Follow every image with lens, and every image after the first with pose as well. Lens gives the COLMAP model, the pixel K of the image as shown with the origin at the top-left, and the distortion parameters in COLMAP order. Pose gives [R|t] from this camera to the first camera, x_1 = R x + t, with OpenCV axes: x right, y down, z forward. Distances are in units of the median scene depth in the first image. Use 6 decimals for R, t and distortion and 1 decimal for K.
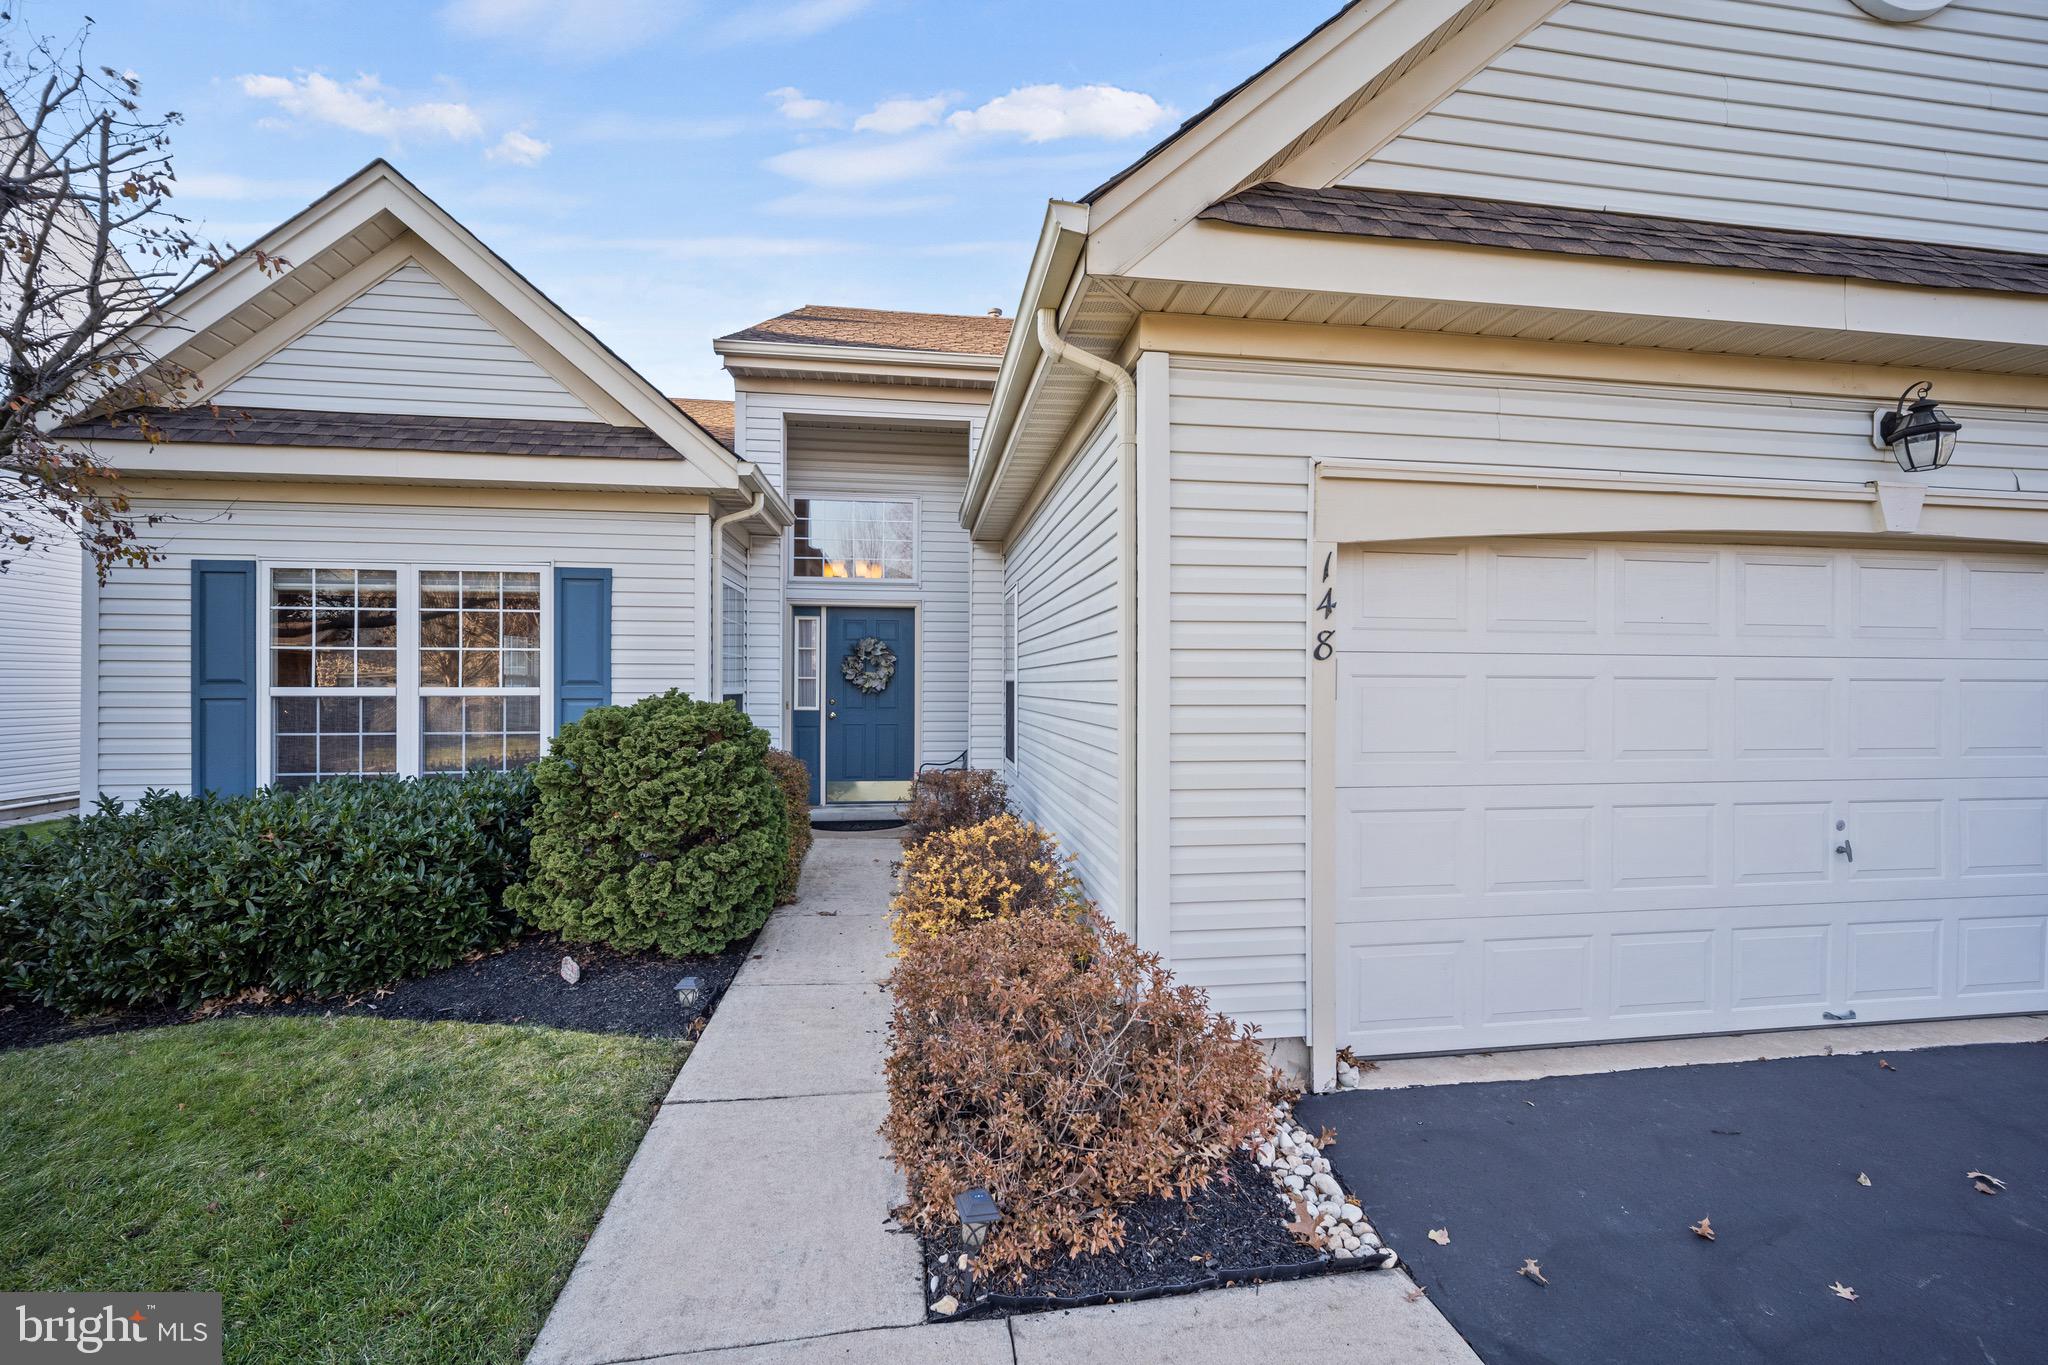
lens RADIAL K [[861.0, 0, 1023.7], [0, 861.0, 683.2], [0, 0, 1]] dist [-0.004154, 0.000029]
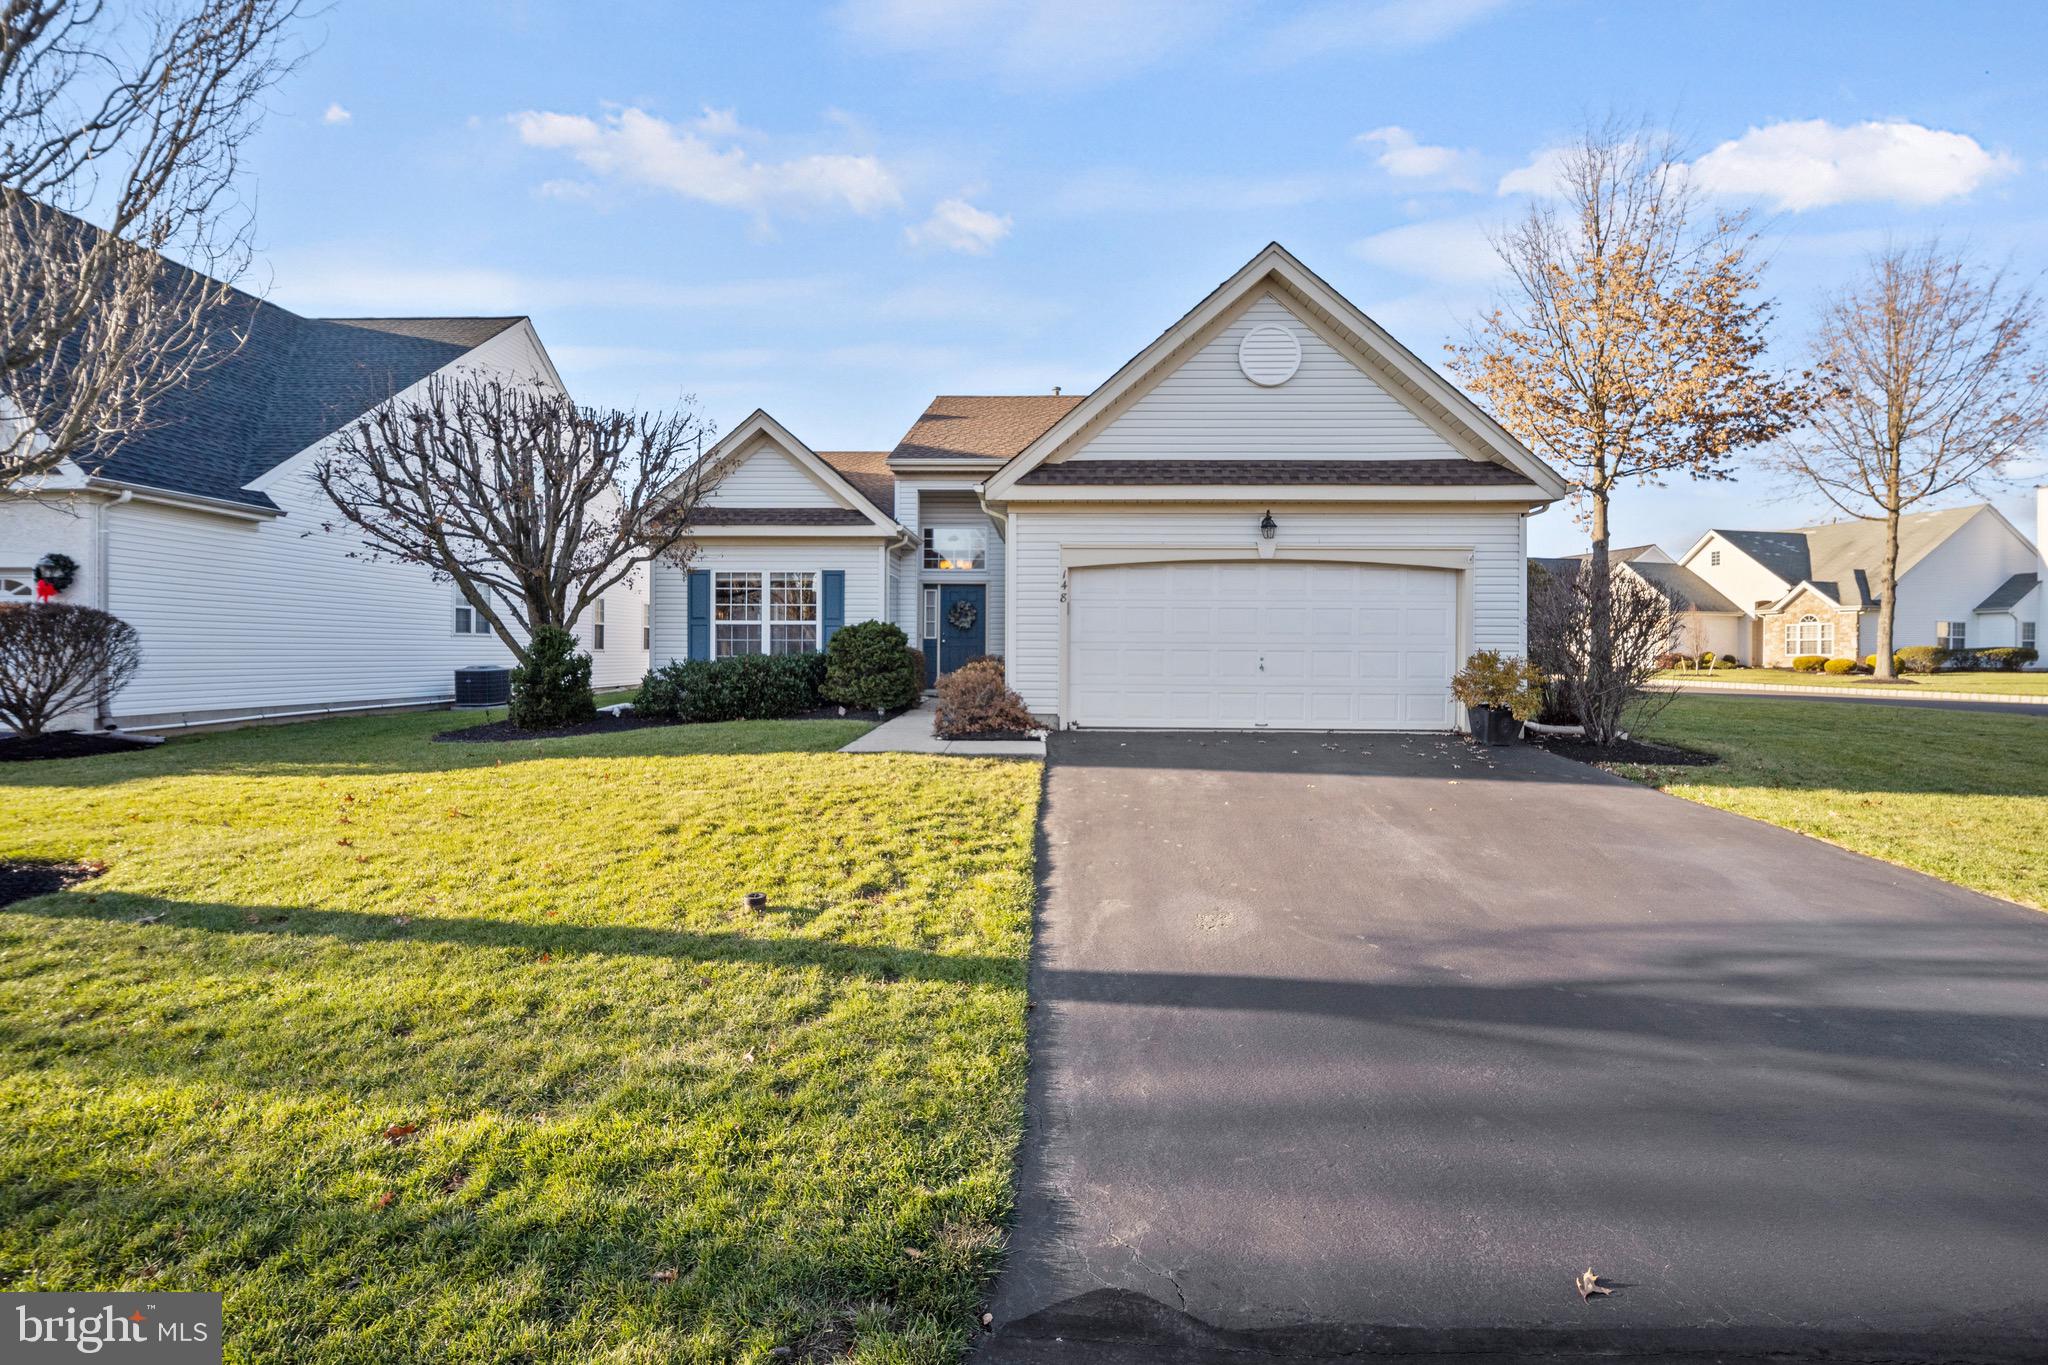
lens RADIAL K [[861.0, 0, 1027.4], [0, 861.0, 662.4], [0, 0, 1]] dist [-0.004154, 0.000029]
pose [[0.985785, 0.004323, -0.167957, 0.424034], [-0.002474, 0.999934, 0.011221, 0.093779], [0.167995, -0.010646, 0.985730, -1.283334]]
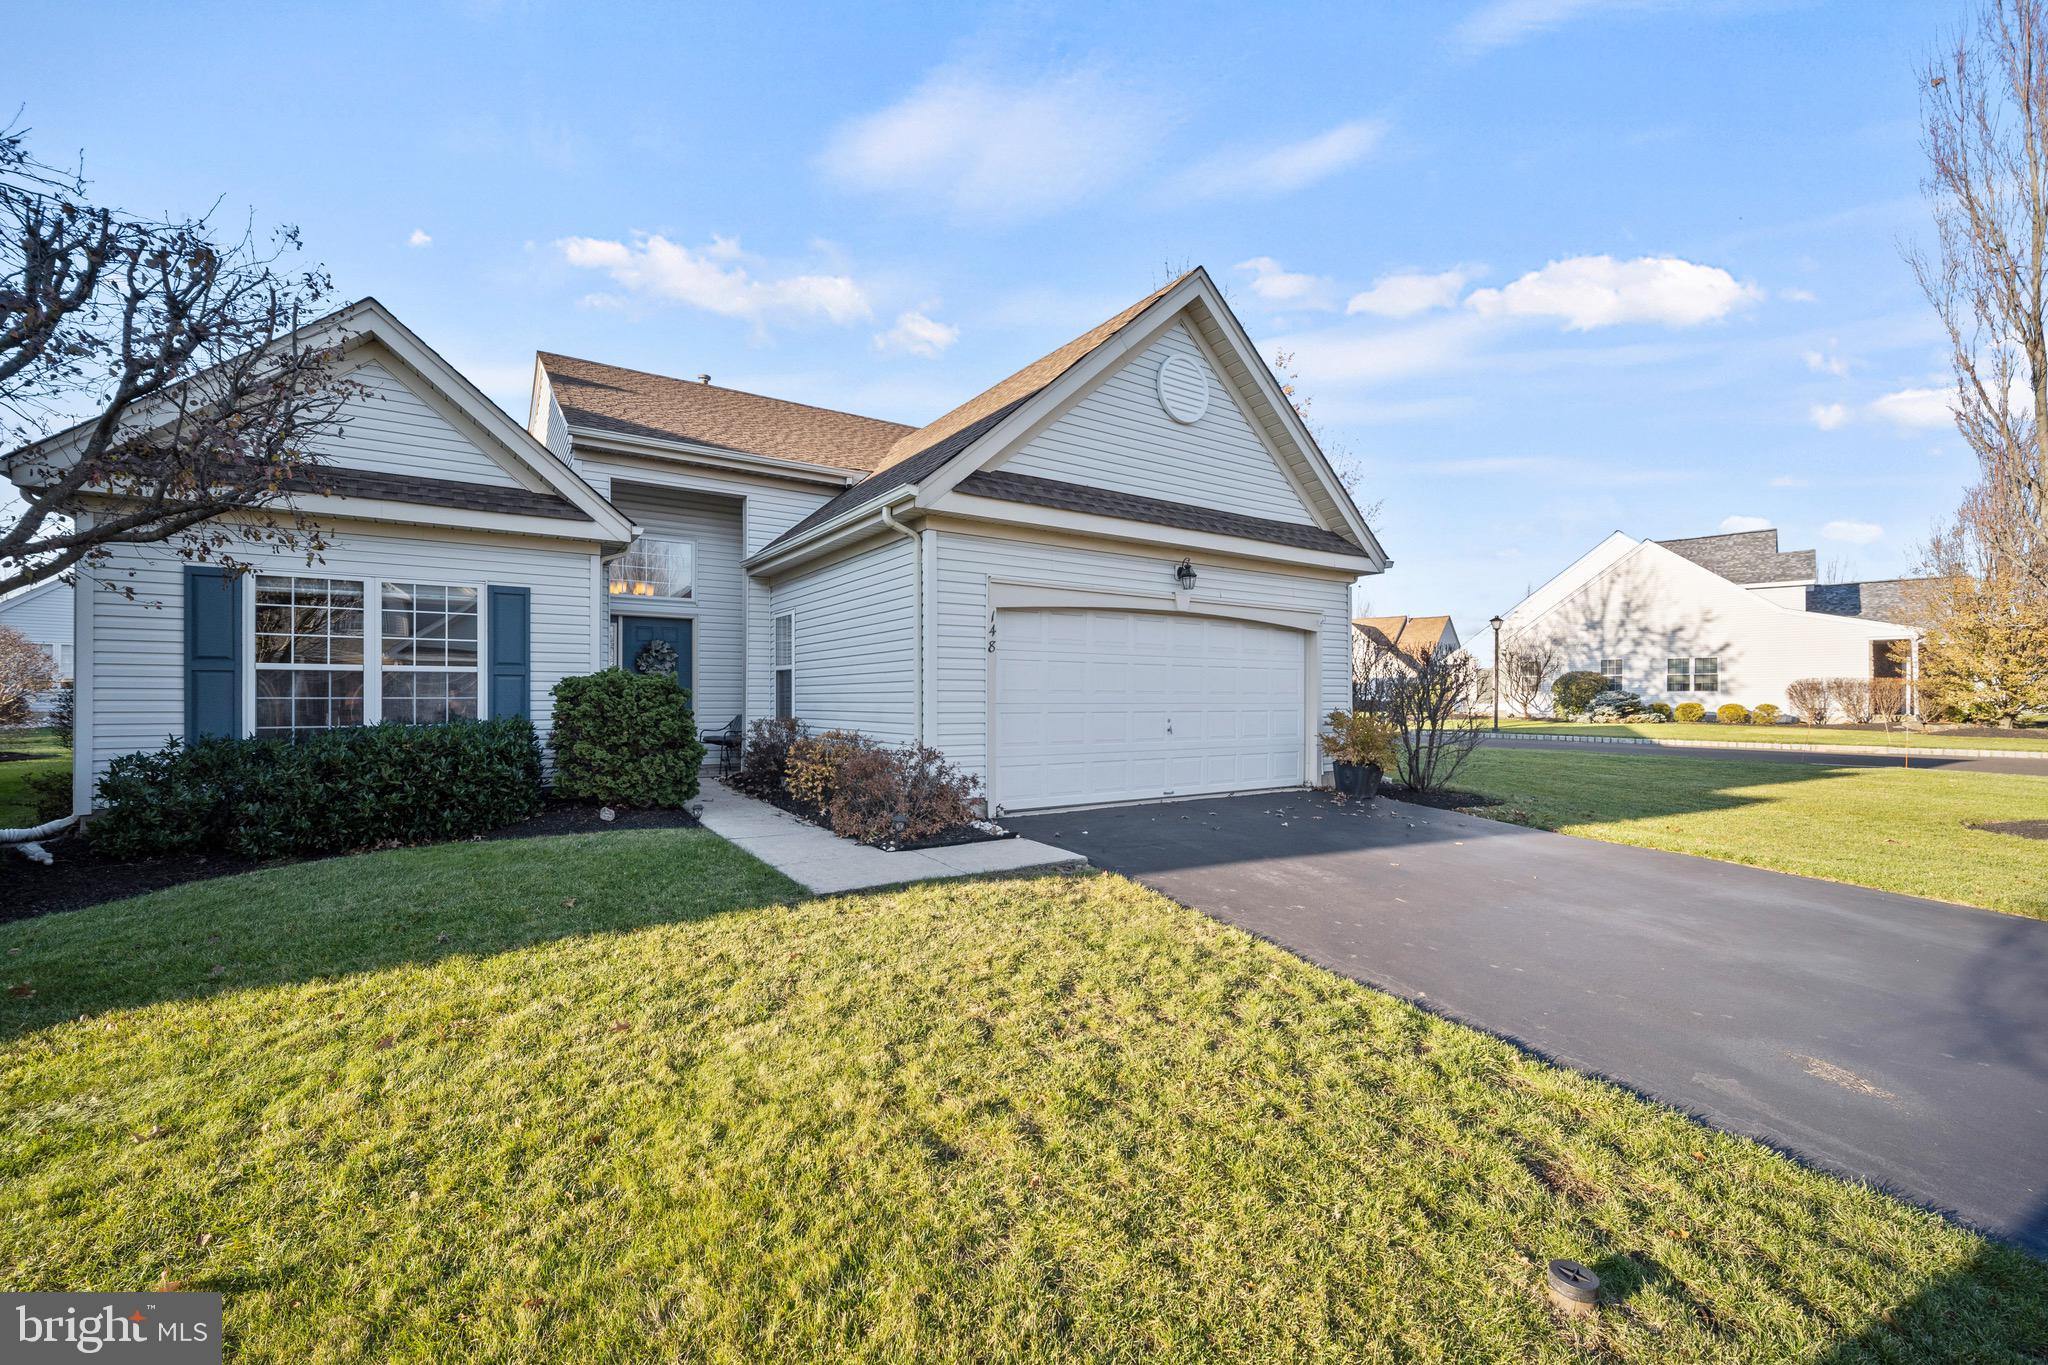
lens RADIAL K [[861.0, 0, 1046.5], [0, 861.0, 690.9], [0, 0, 1]] dist [-0.004154, 0.000029]
pose [[0.890989, 0.001686, 0.454022, -0.374339], [0.001488, 0.999977, -0.006633, 0.058790], [-0.454023, 0.006586, 0.890966, -0.760921]]
